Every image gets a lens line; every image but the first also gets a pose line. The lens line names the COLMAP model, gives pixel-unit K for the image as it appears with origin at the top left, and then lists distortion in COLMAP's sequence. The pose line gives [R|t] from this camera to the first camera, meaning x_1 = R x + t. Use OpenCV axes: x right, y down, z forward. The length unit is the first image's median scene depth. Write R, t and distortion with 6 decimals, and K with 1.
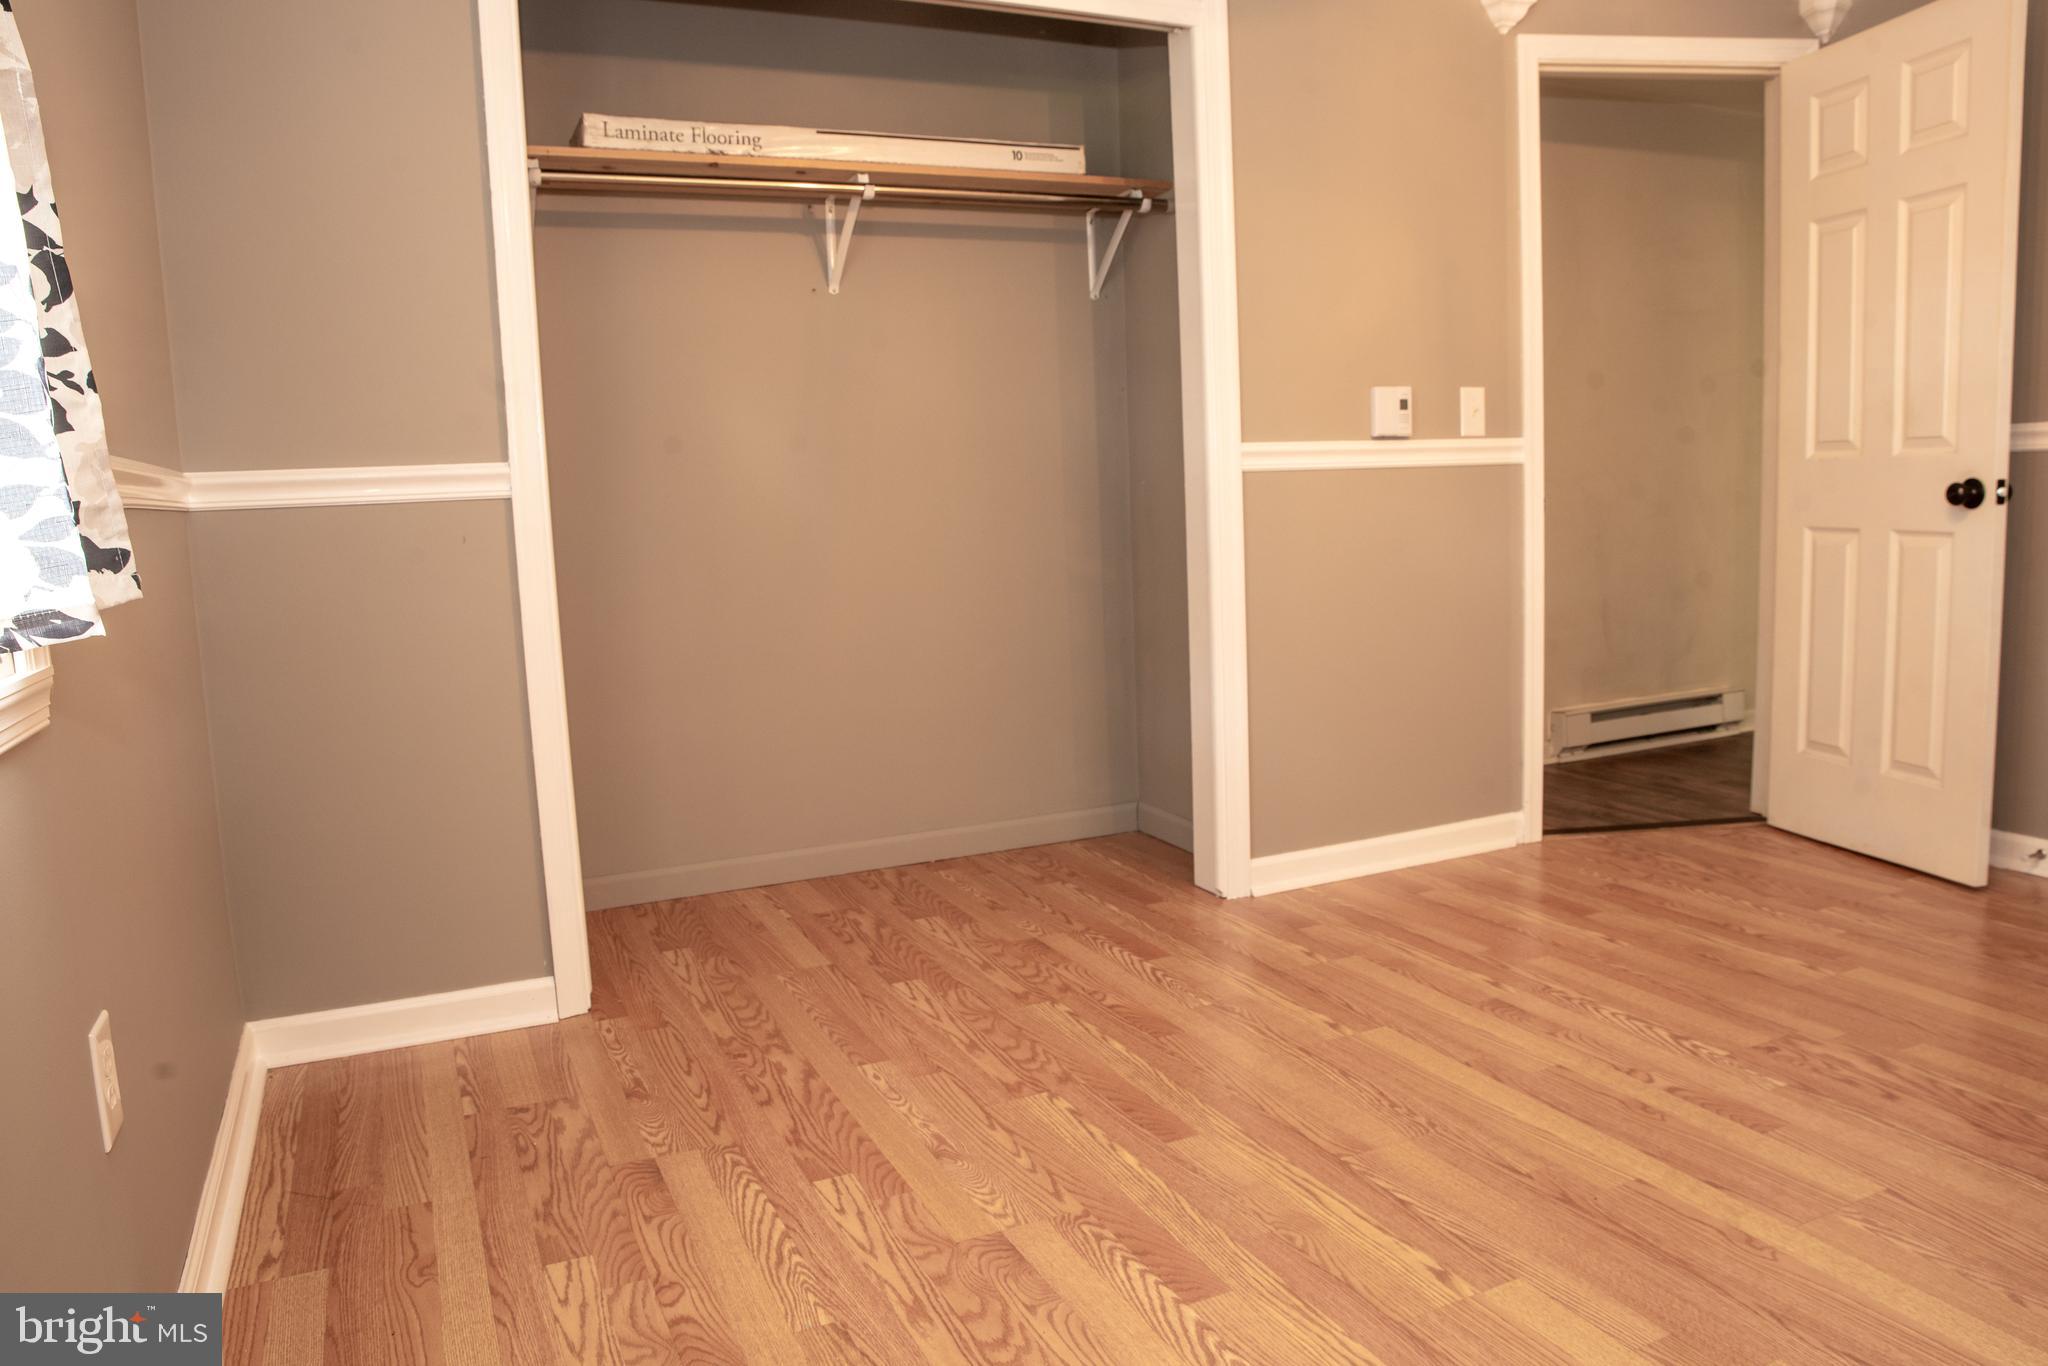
lens RADIAL K [[1421.6, 0, 1024.4], [0, 1421.6, 681.2], [0, 0, 1]] dist [-0.098347, 0.041109]
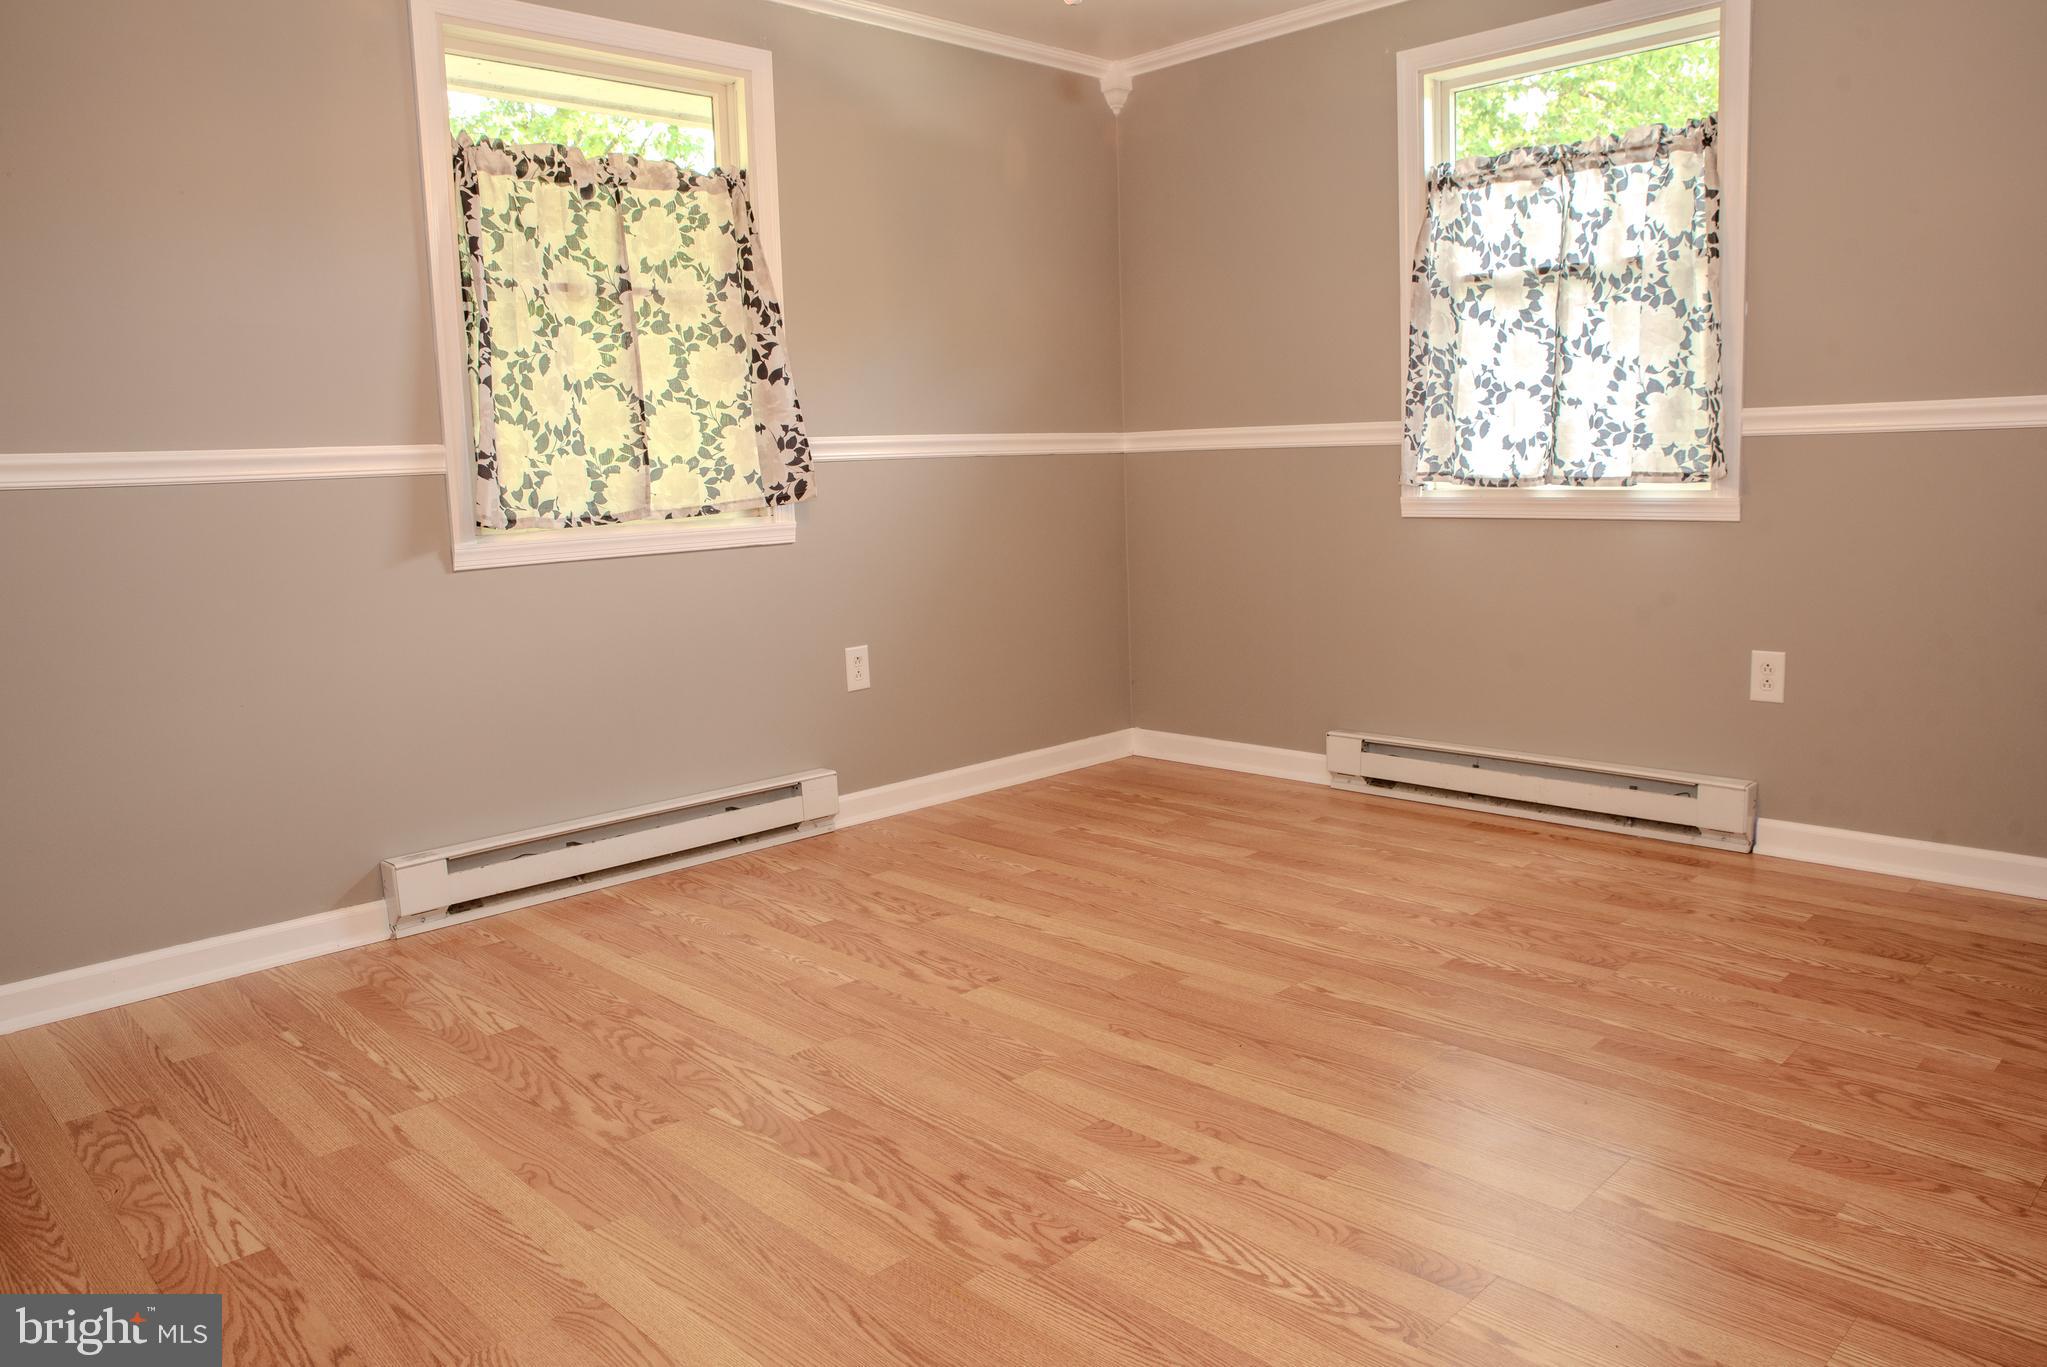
lens RADIAL K [[1420.9, 0, 1023.5], [0, 1420.9, 684.8], [0, 0, 1]] dist [-0.098347, 0.041109]
pose [[-0.936853, 0.118151, -0.329162, 0.837743], [0.020725, 0.958306, 0.284991, -0.254356], [0.349110, 0.260173, -0.900240, 1.711697]]
